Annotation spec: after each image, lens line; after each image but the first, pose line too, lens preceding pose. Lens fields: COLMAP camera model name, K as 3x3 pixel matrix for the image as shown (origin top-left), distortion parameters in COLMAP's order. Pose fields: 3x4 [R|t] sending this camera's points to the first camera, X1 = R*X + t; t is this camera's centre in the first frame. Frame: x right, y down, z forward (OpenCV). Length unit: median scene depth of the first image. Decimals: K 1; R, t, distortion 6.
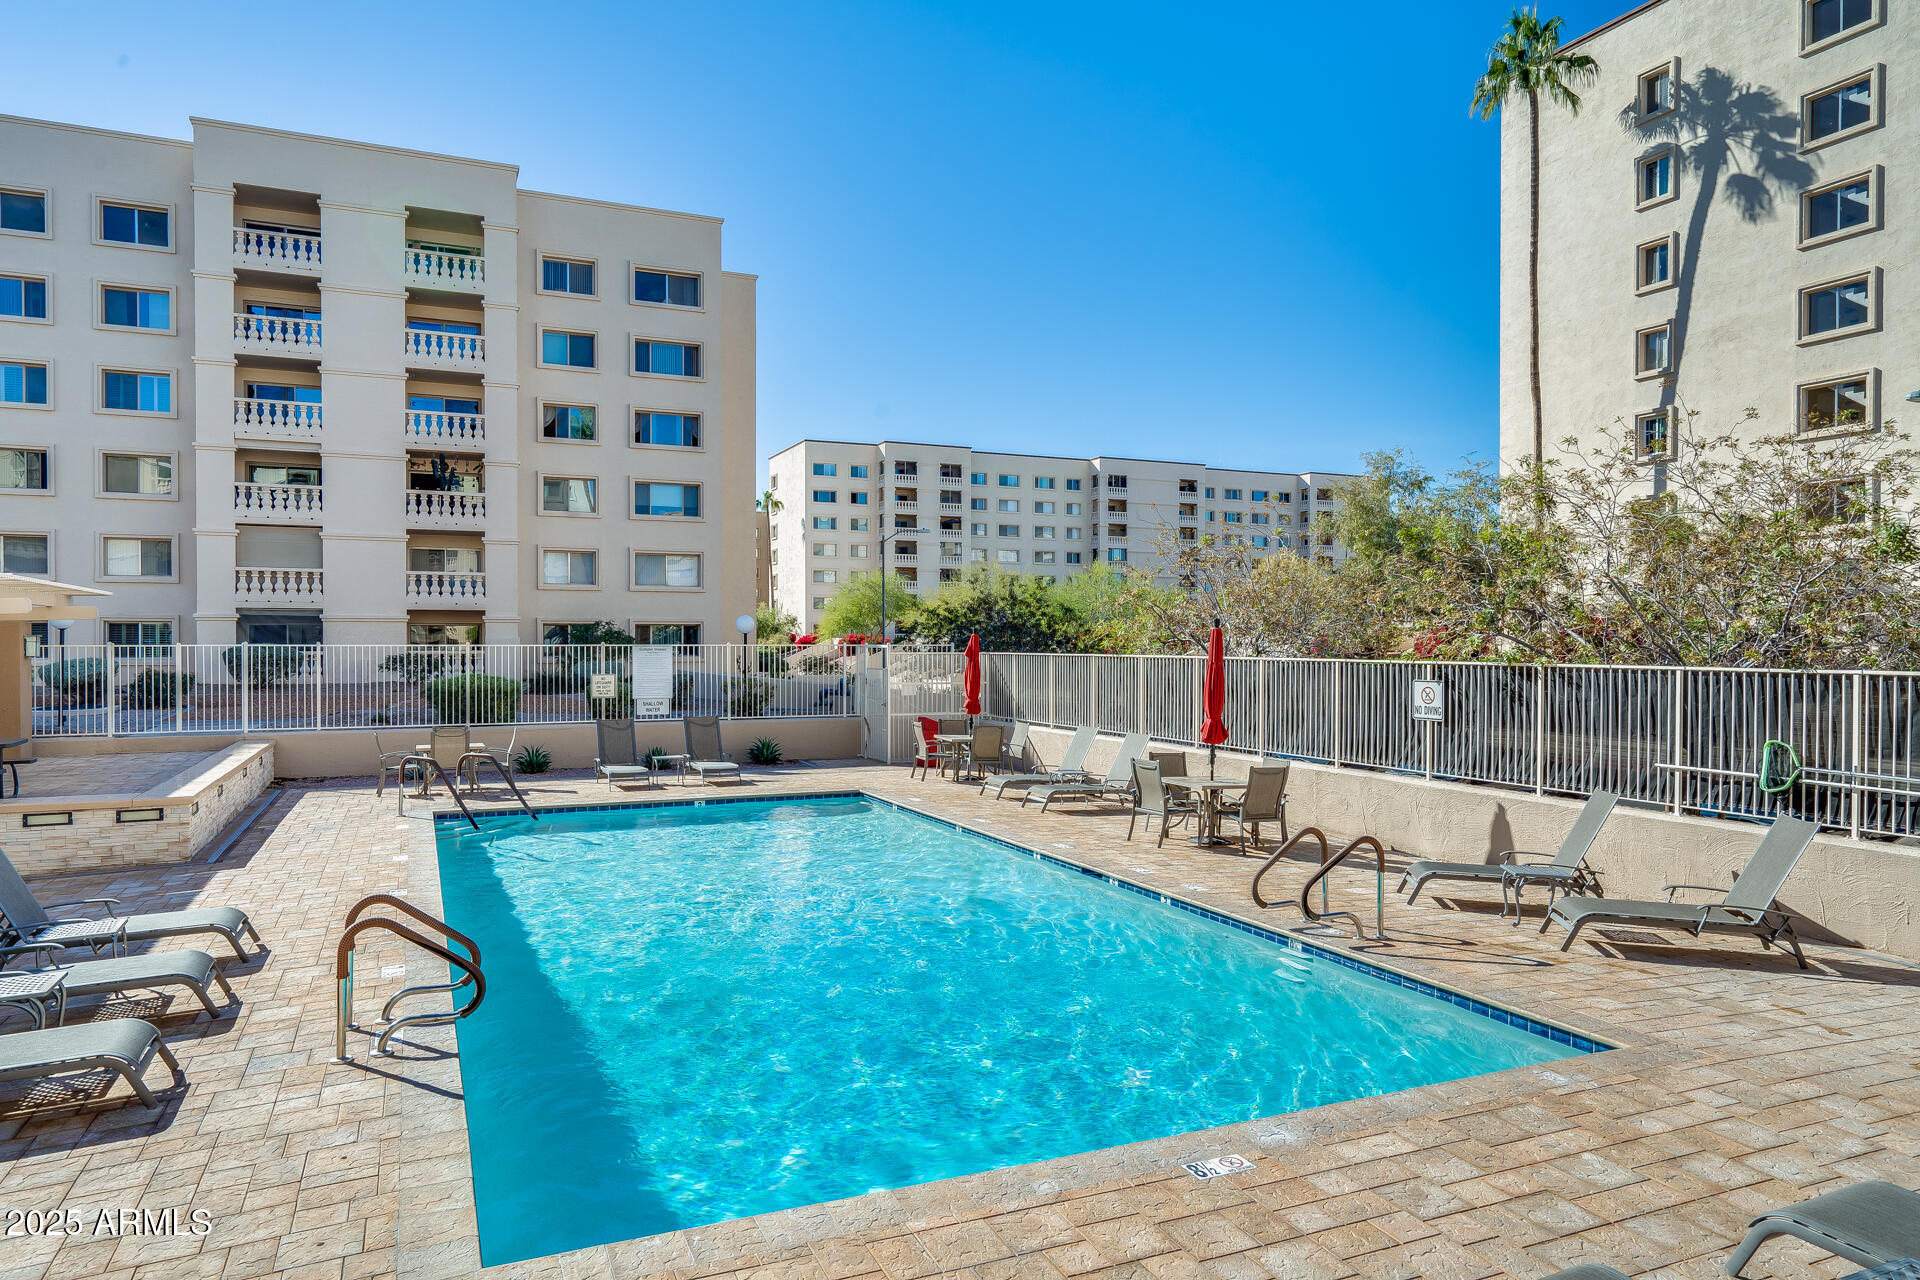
lens RADIAL K [[1213.0, 0, 951.0], [0, 1213.0, 655.9], [0, 0, 1]] dist [0.003629, -0.001770]
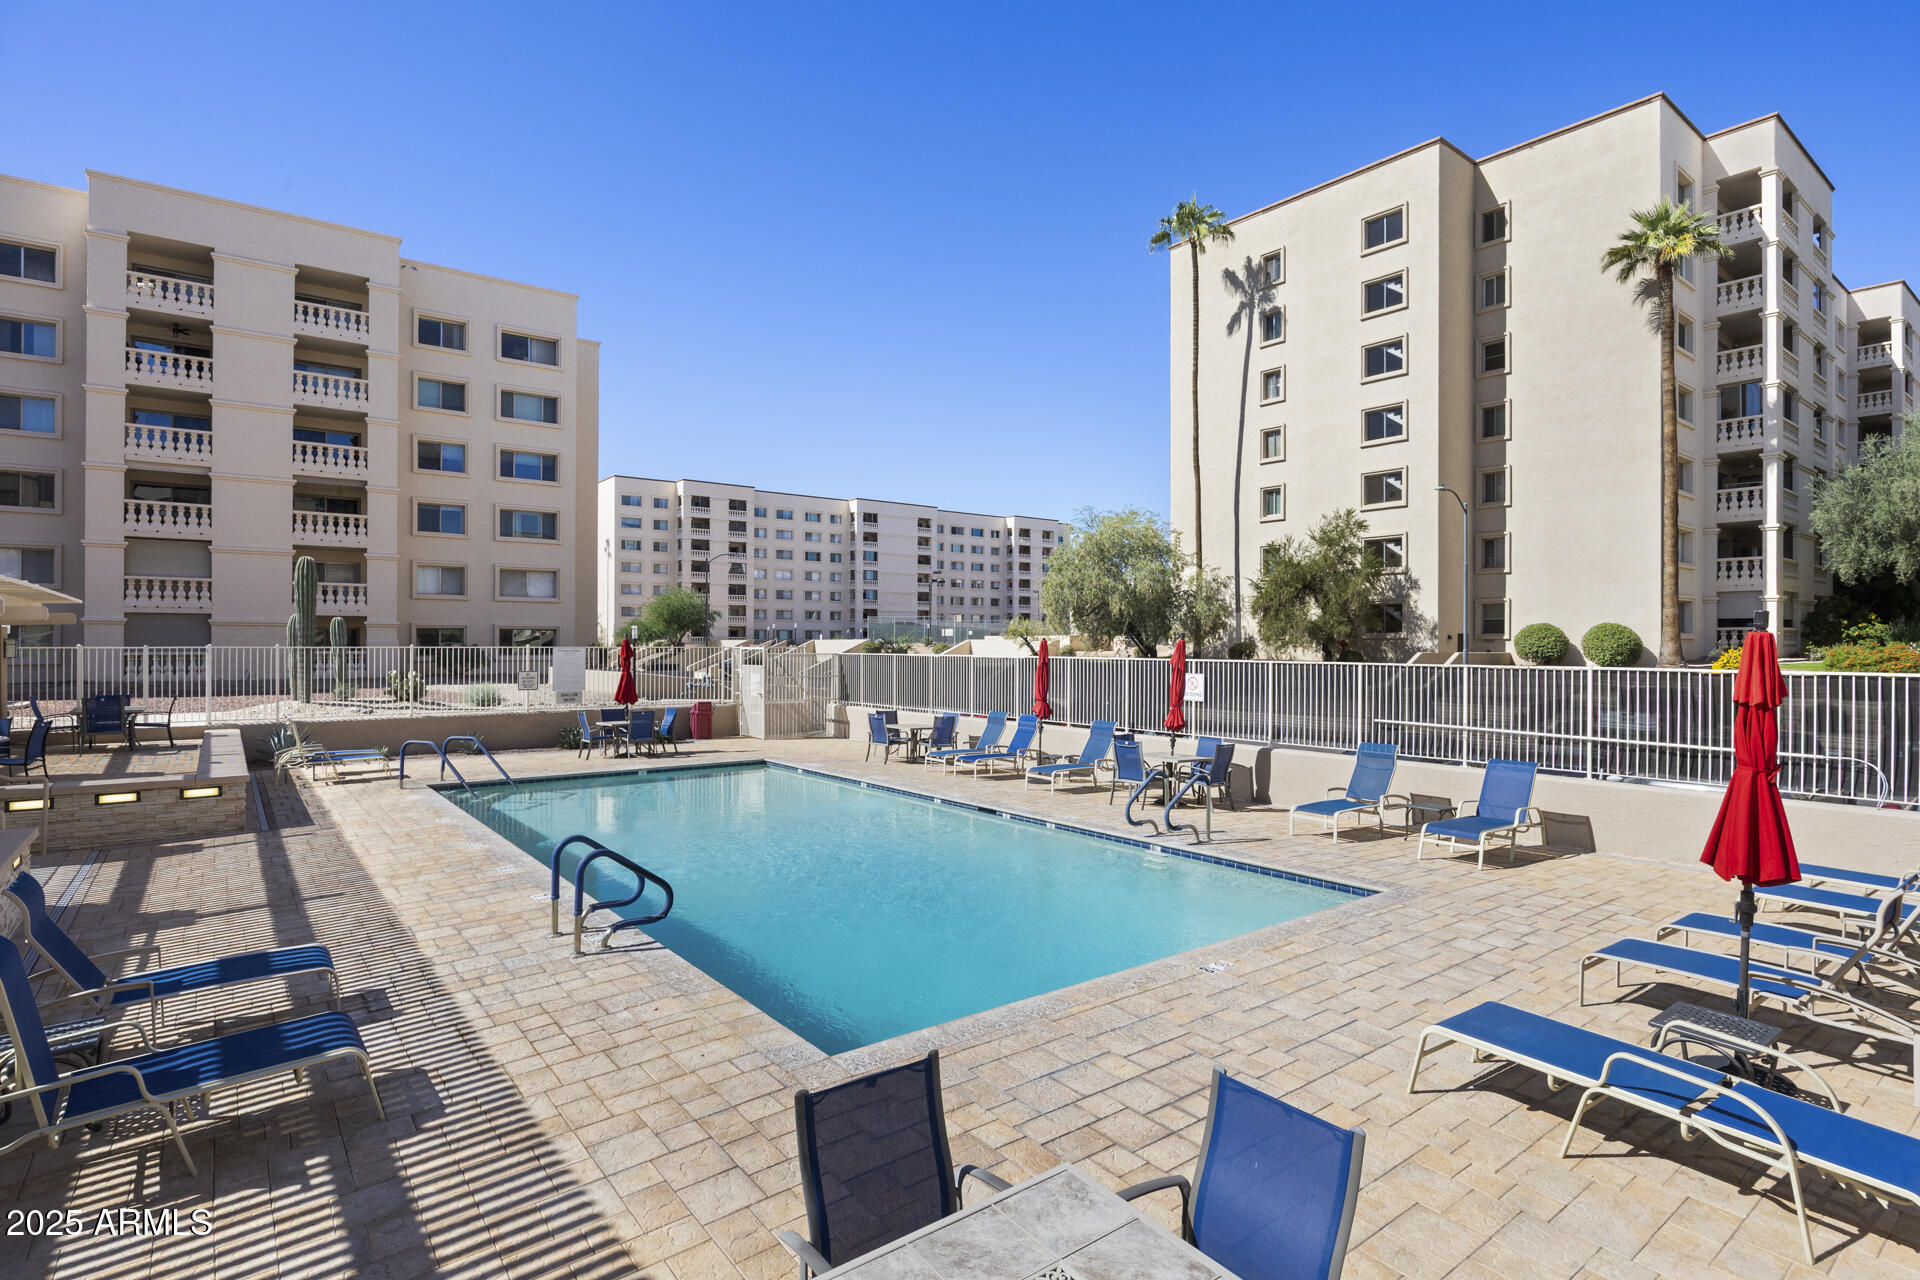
lens RADIAL K [[967.8, 0, 959.4], [0, 967.8, 641.7], [0, 0, 1]] dist [-0.018776, 0.002199]
pose [[0.970381, 0.001688, 0.241574, -0.056305], [0.001610, 0.999908, -0.013454, -0.000316], [-0.241575, 0.013445, 0.970289, -0.024412]]
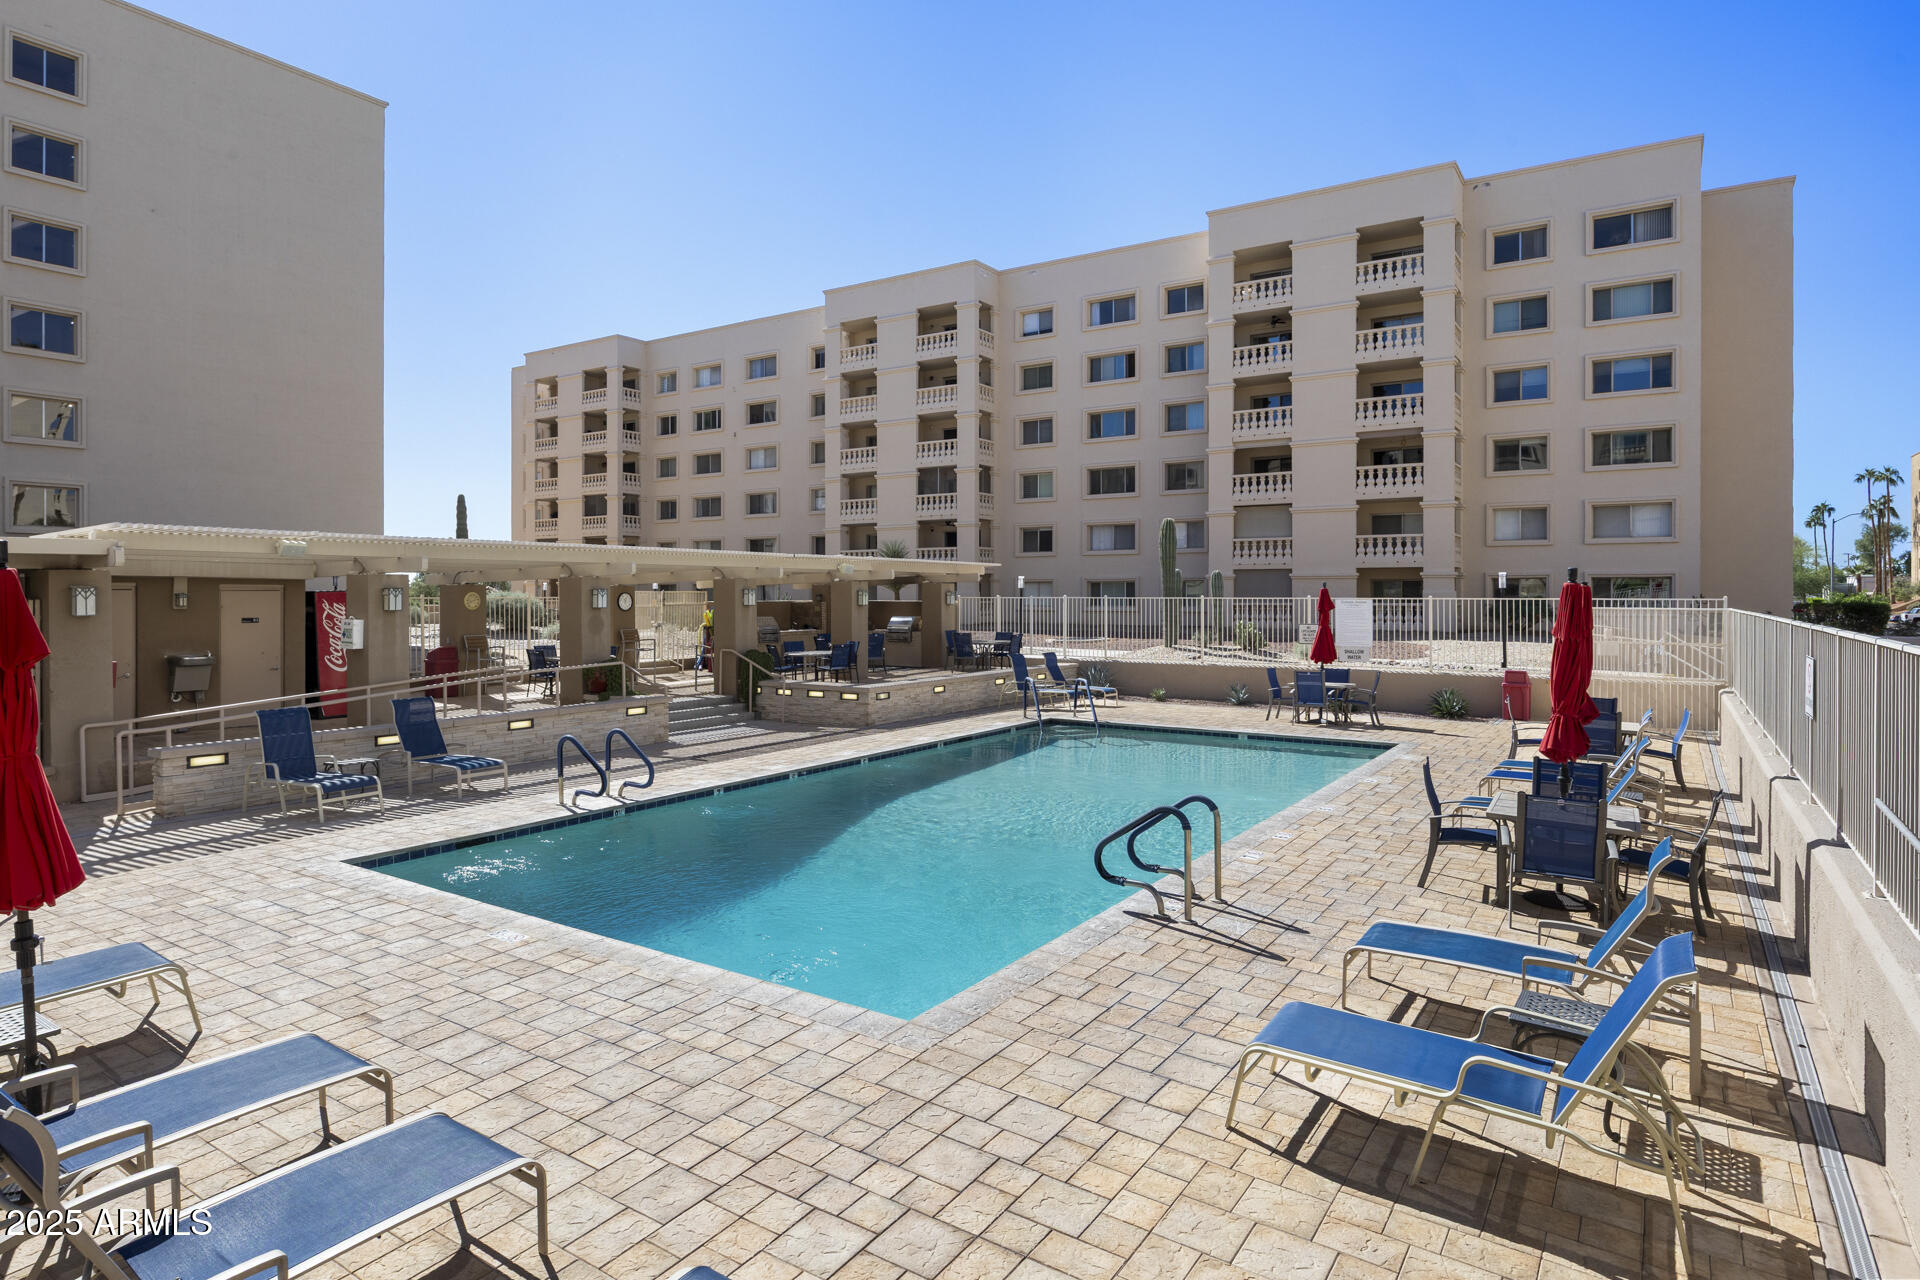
lens RADIAL K [[1074.6, 0, 939.2], [0, 1074.6, 593.6], [0, 0, 1]] dist [0.001254, -0.000672]
pose [[0.531838, -0.001052, -0.846846, 0.216449], [-0.010220, 0.999918, -0.007660, -0.001078], [0.846785, 0.012729, 0.531784, 0.094820]]
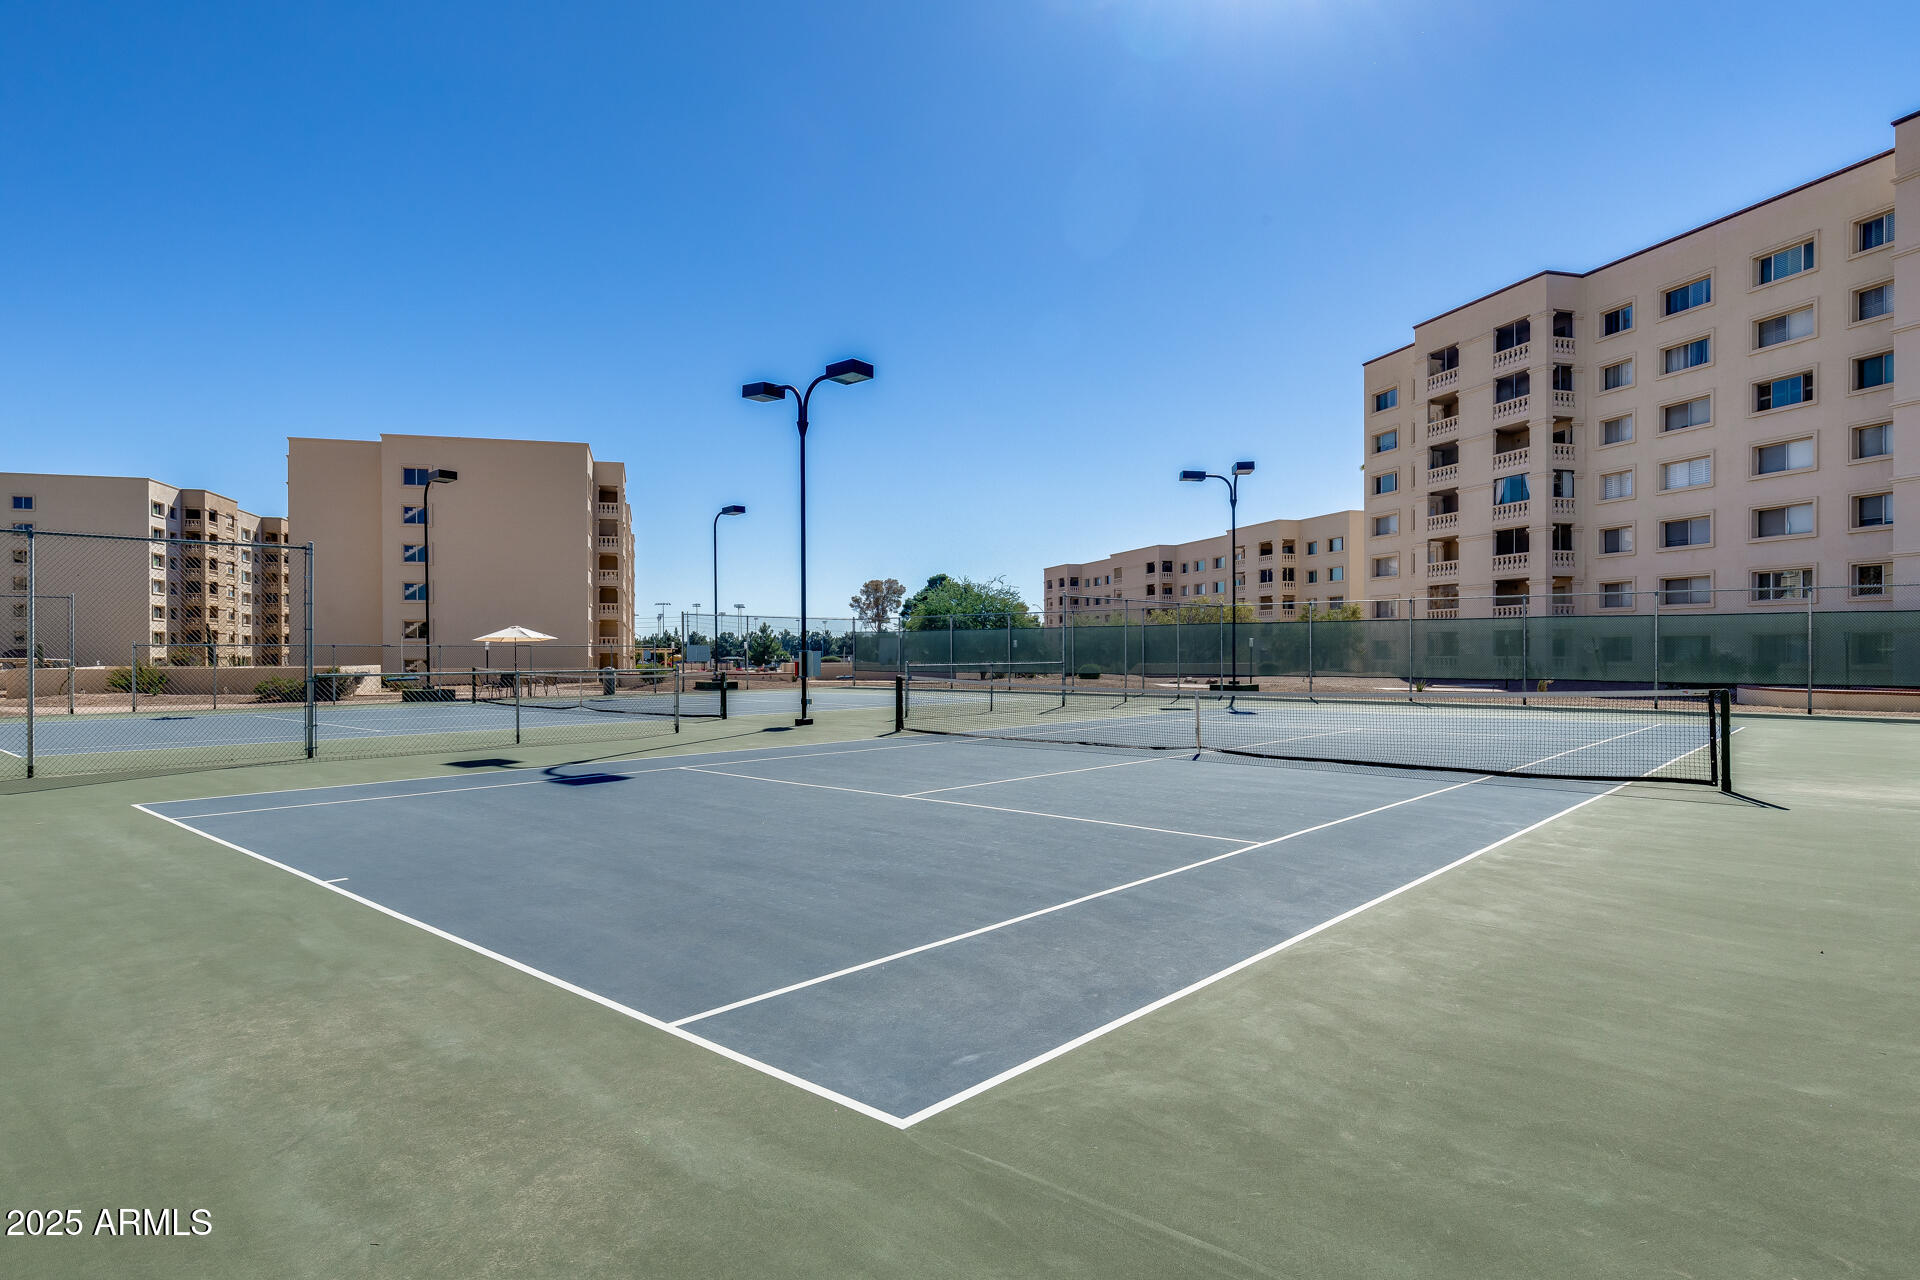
lens RADIAL K [[1037.2, 0, 952.8], [0, 1037.2, 649.1], [0, 0, 1]] dist [0.004442, 0.001710]
pose [[-0.136590, 0.002798, -0.990624, 1.408092], [-0.013780, 0.999894, 0.004725, -0.059587], [0.990532, 0.014296, -0.136537, 2.514332]]
